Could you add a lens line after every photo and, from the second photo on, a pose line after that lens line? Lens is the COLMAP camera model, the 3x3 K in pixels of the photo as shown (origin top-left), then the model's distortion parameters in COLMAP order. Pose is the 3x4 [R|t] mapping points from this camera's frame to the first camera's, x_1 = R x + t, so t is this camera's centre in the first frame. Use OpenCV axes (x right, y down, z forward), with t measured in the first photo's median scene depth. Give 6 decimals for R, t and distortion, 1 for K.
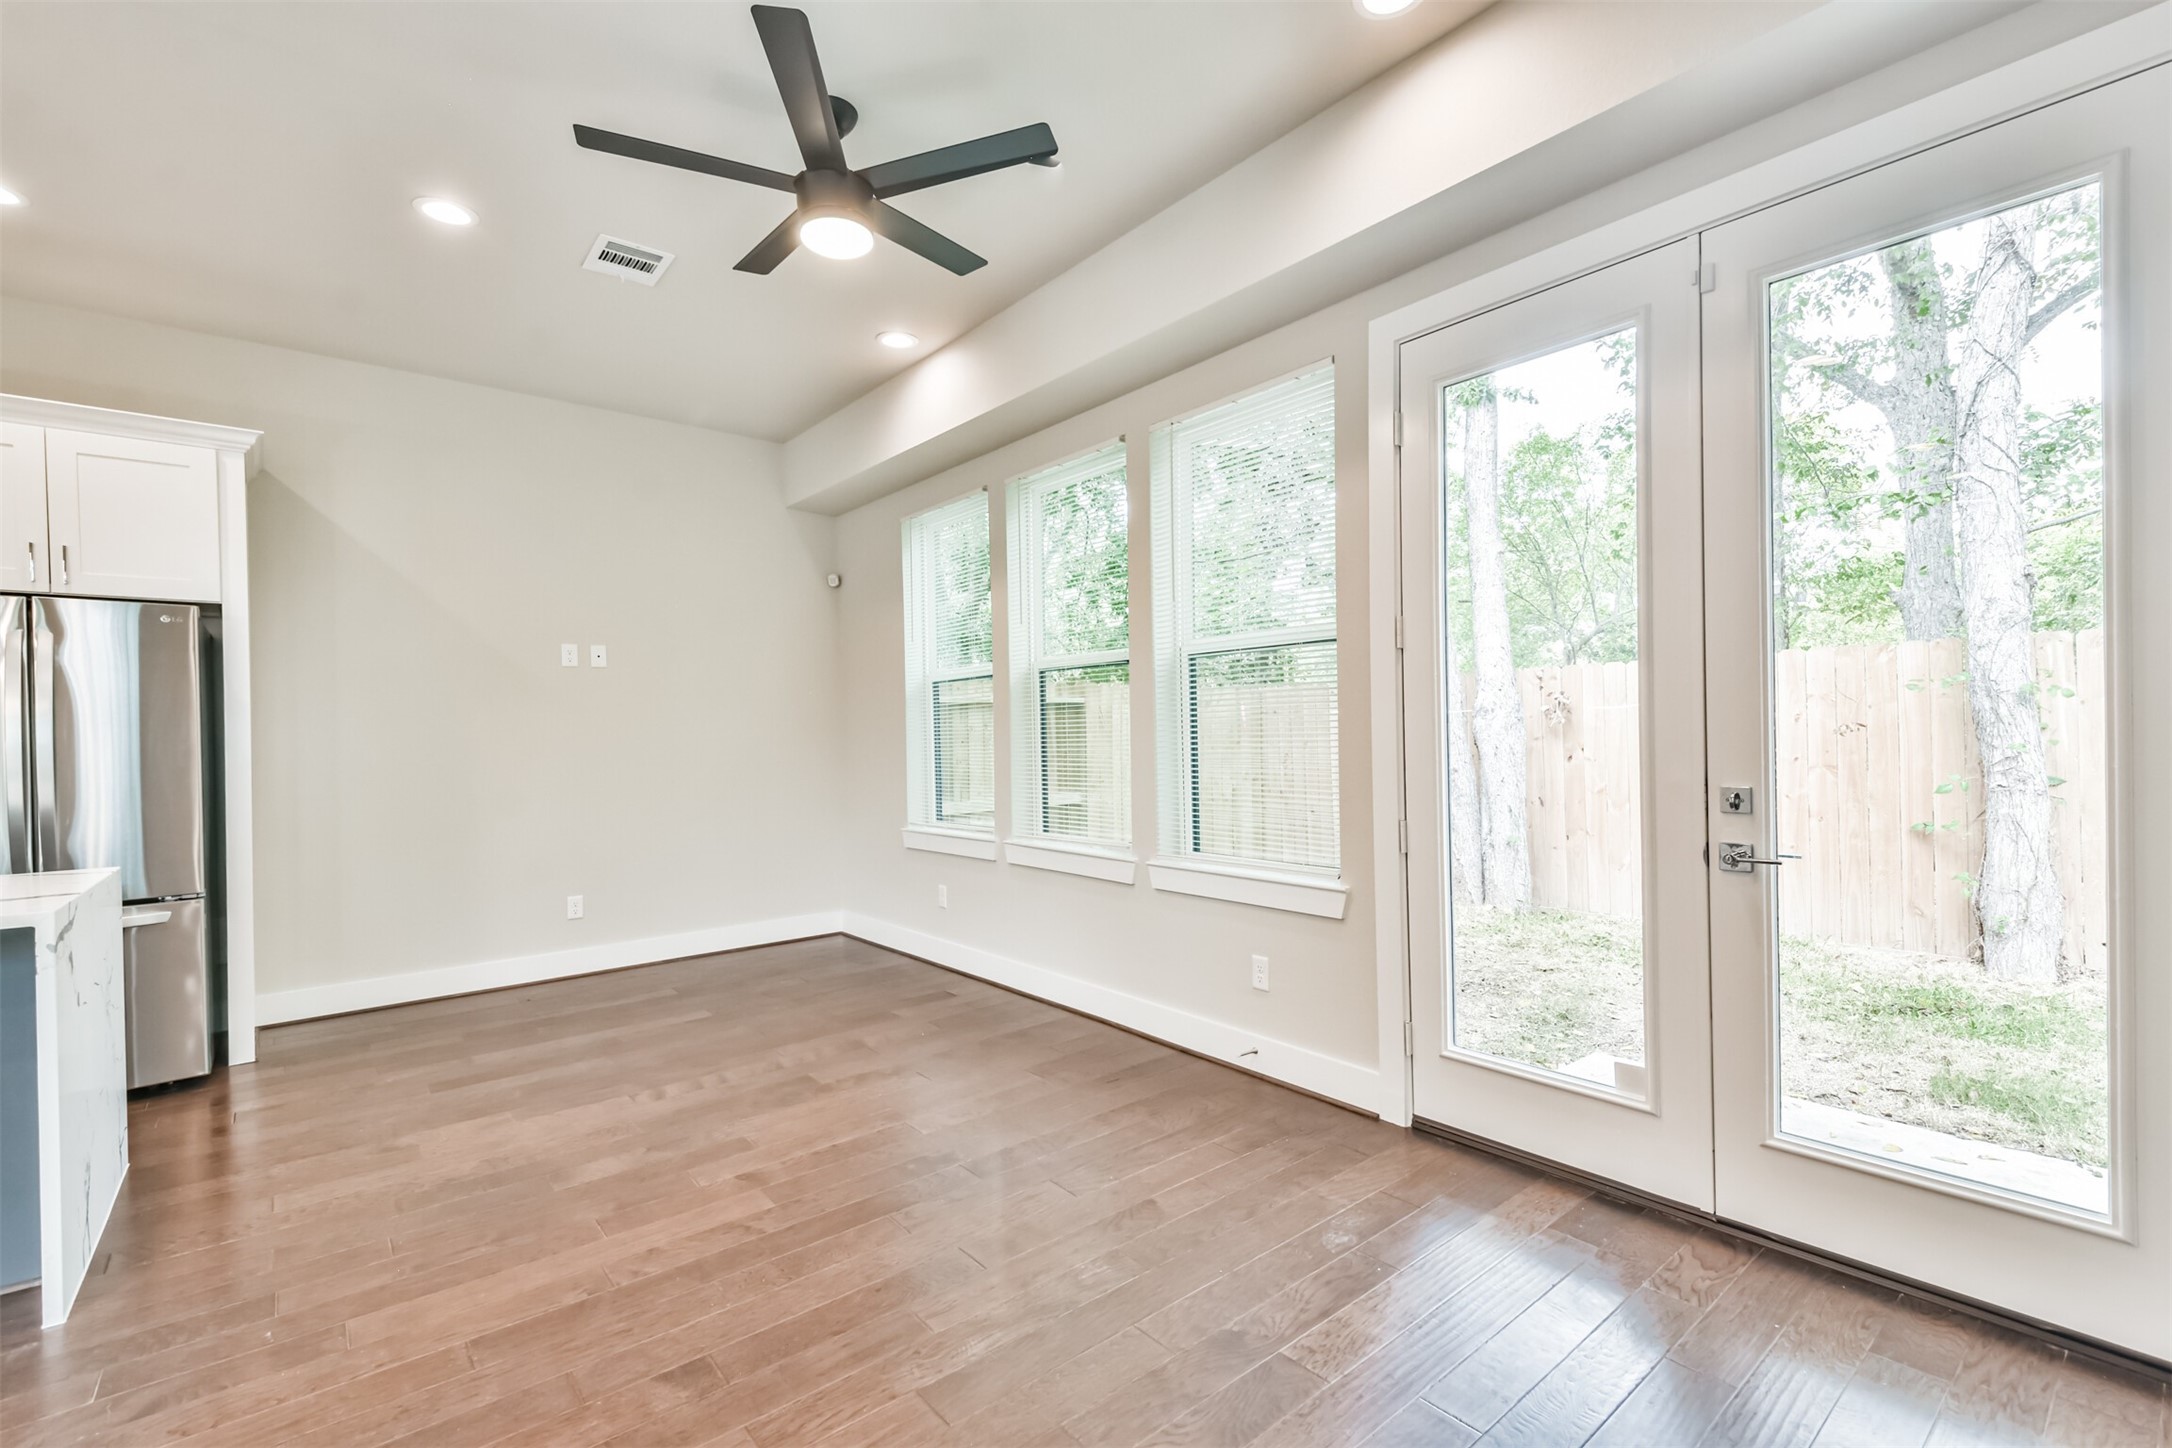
lens RADIAL K [[944.0, 0, 1099.3], [0, 944.0, 745.6], [0, 0, 1]] dist [0.026607, -0.010024]
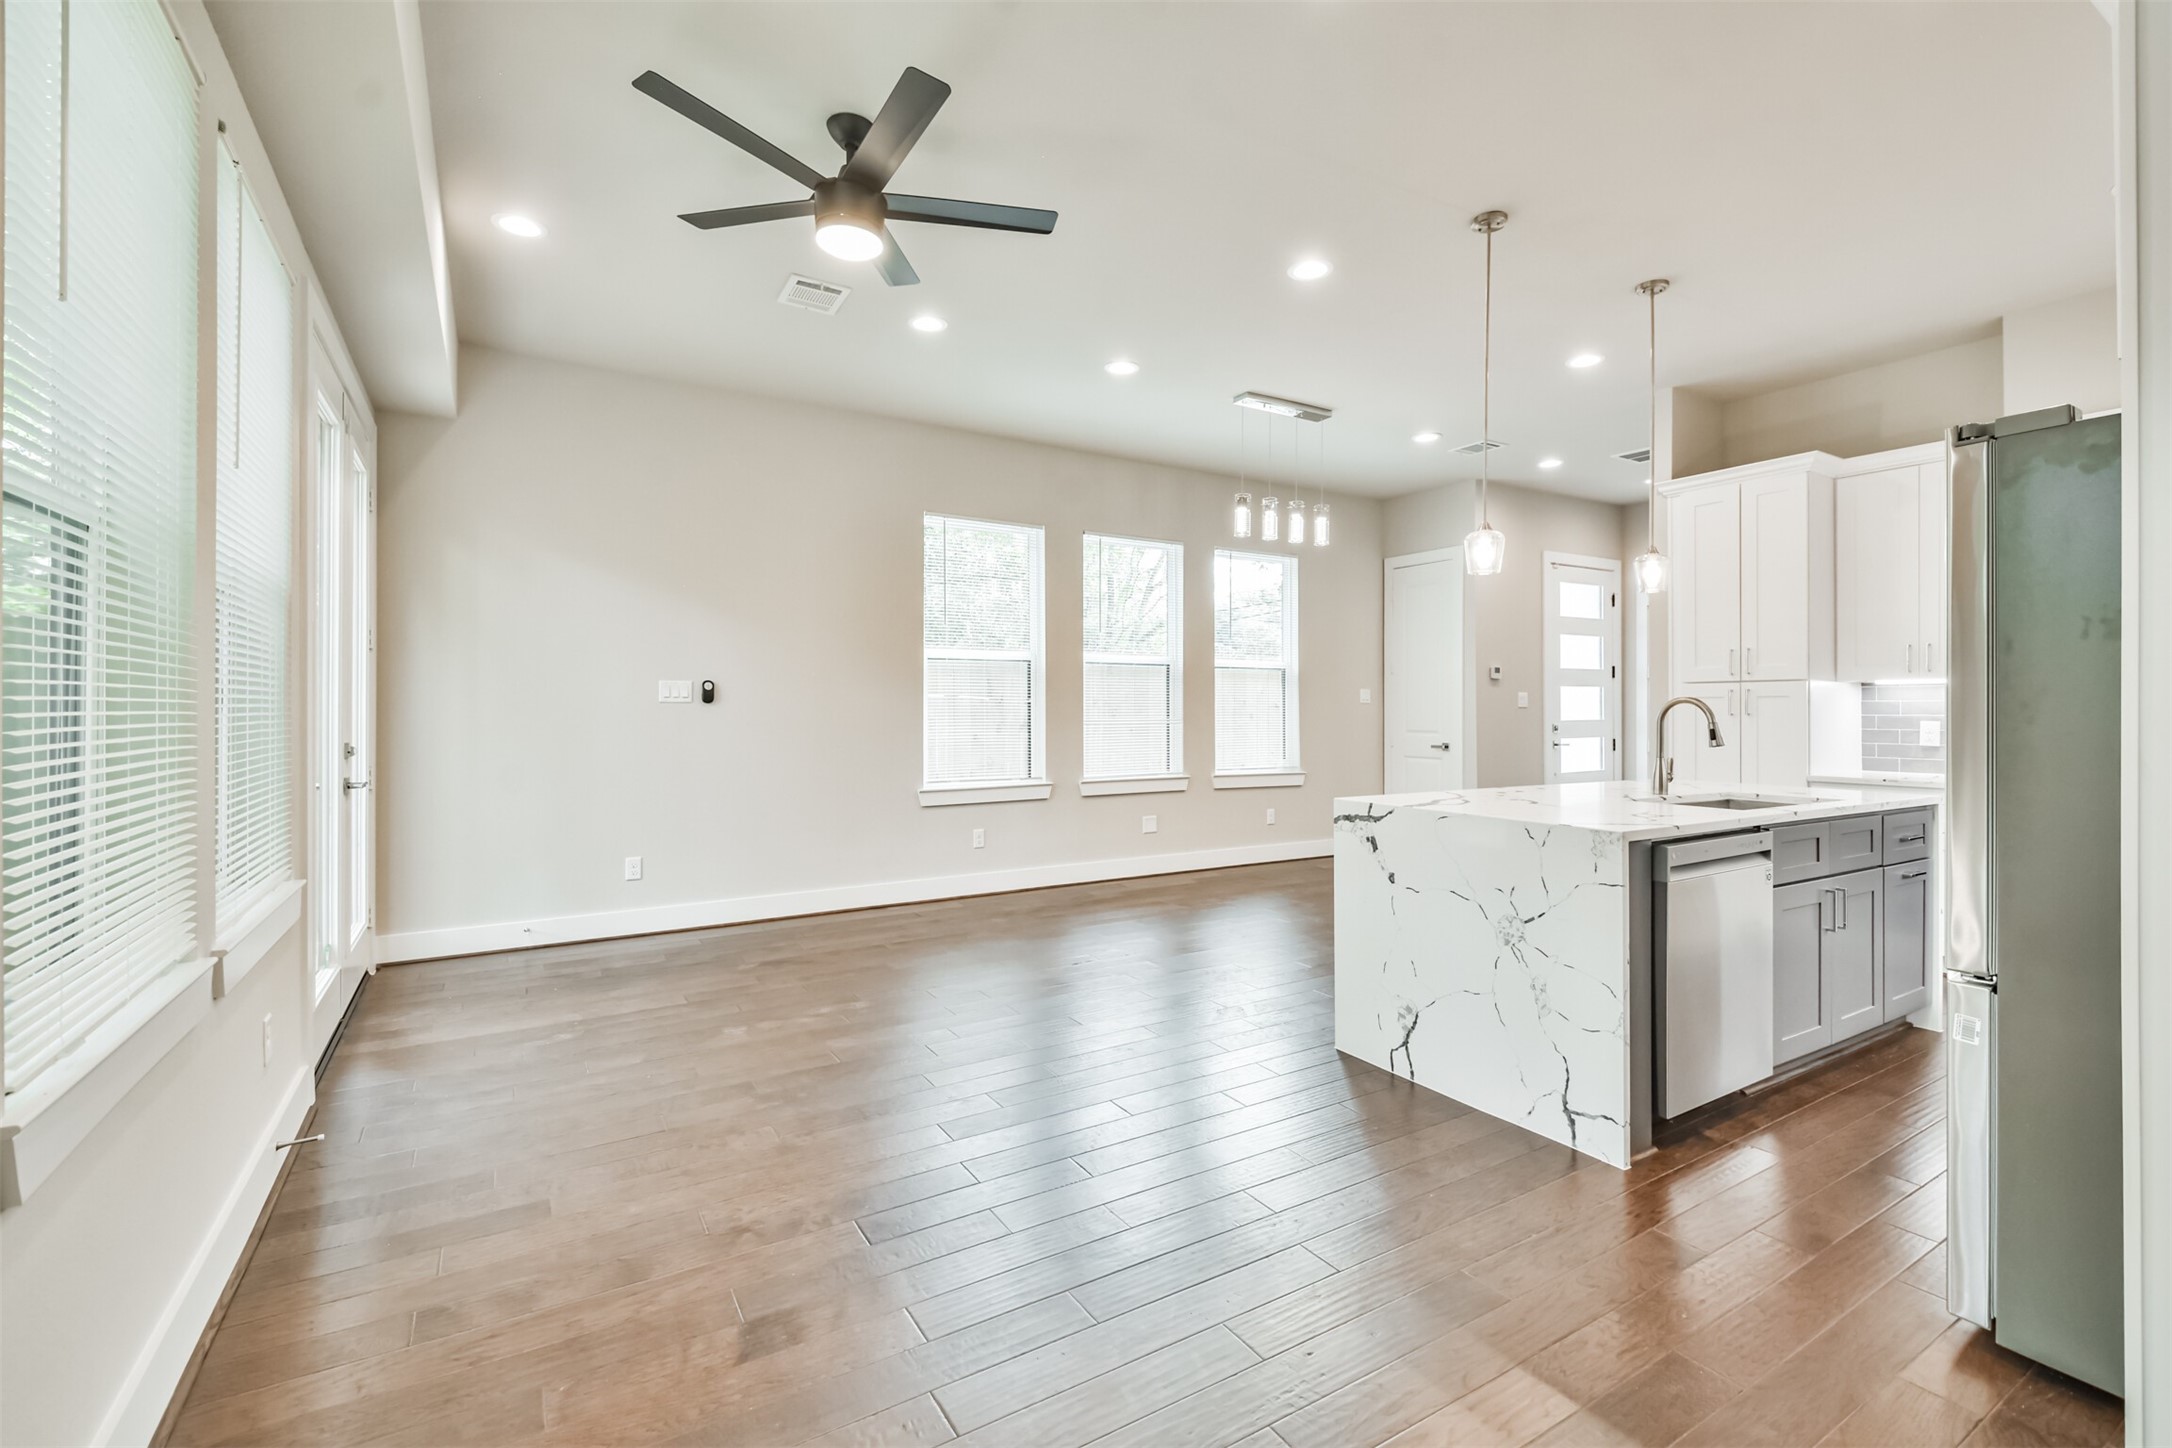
lens RADIAL K [[944.0, 0, 1081.1], [0, 944.0, 706.5], [0, 0, 1]] dist [0.026607, -0.010024]
pose [[-0.987810, 0.016704, 0.154769, -0.560374], [0.018226, 0.999798, 0.008423, -0.006525], [-0.154597, 0.011141, -0.987915, 1.625904]]
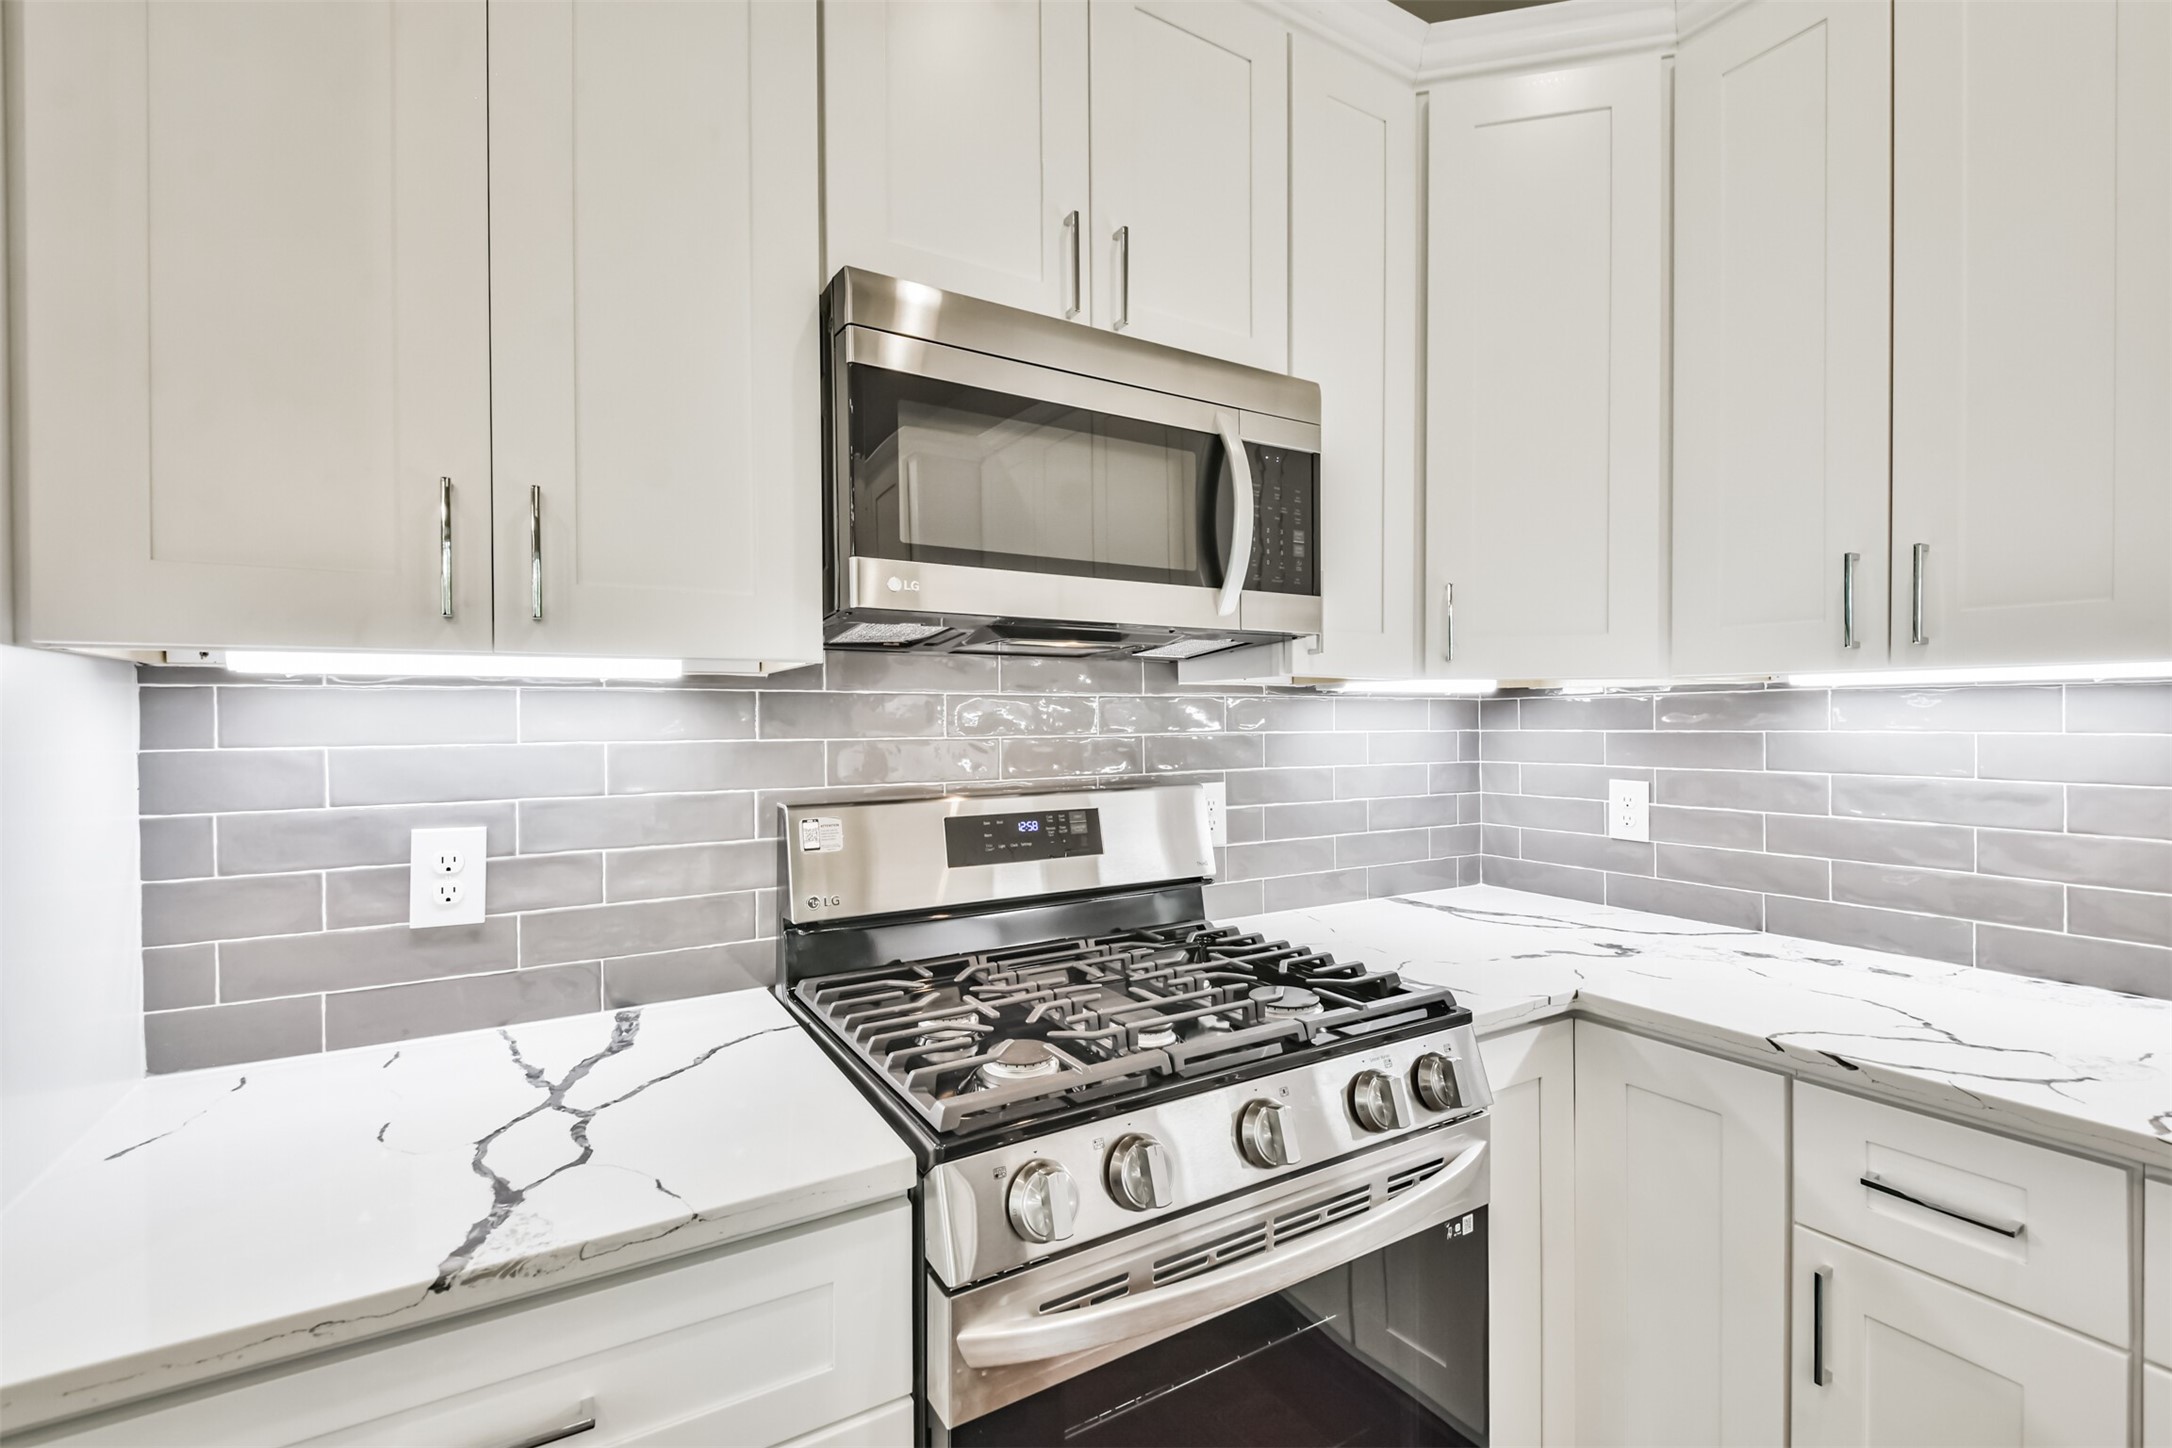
lens RADIAL K [[944.0, 0, 1095.4], [0, 944.0, 726.6], [0, 0, 1]] dist [0.026607, -0.010024]
pose [[-0.161231, 0.028111, -0.986516, -1.267372], [-0.006987, 0.999537, 0.029624, 0.000797], [0.986892, 0.011669, -0.160960, 0.338544]]
